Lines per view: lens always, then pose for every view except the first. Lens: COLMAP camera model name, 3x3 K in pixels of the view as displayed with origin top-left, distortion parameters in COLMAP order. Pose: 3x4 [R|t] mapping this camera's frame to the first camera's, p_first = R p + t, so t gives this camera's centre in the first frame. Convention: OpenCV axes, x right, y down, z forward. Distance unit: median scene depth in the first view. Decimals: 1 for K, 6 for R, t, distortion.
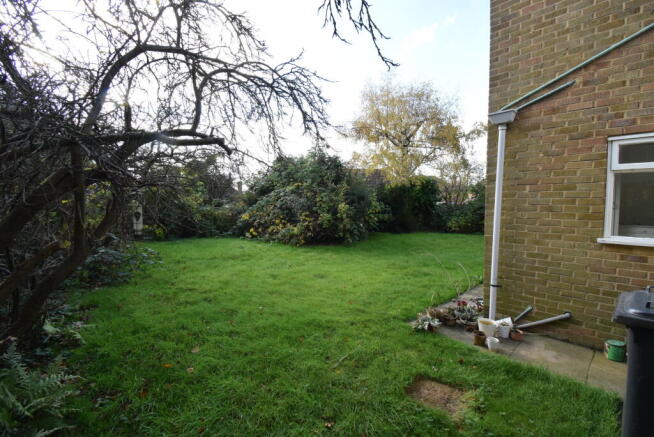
lens RADIAL K [[293.6, 0, 327.0], [0, 293.6, 218.5], [0, 0, 1]] dist [0.000001, -0.000012]
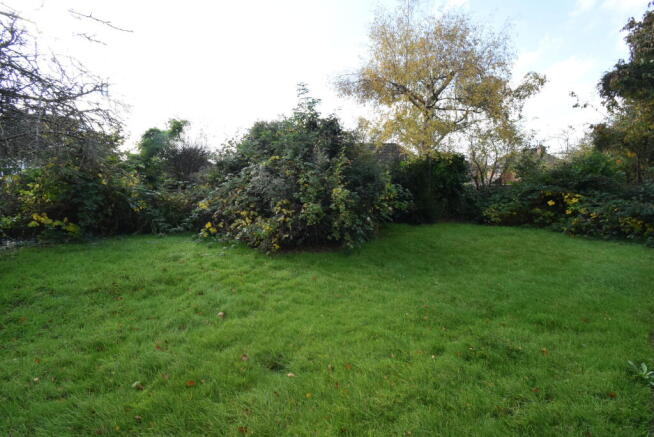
lens RADIAL K [[293.6, 0, 327.0], [0, 293.6, 218.5], [0, 0, 1]] dist [0.000001, -0.000012]
pose [[0.999575, 0.002035, -0.029065, 0.039019], [-0.000042, 0.997657, 0.068416, -0.022920], [0.029136, -0.068386, 0.997233, 0.309823]]
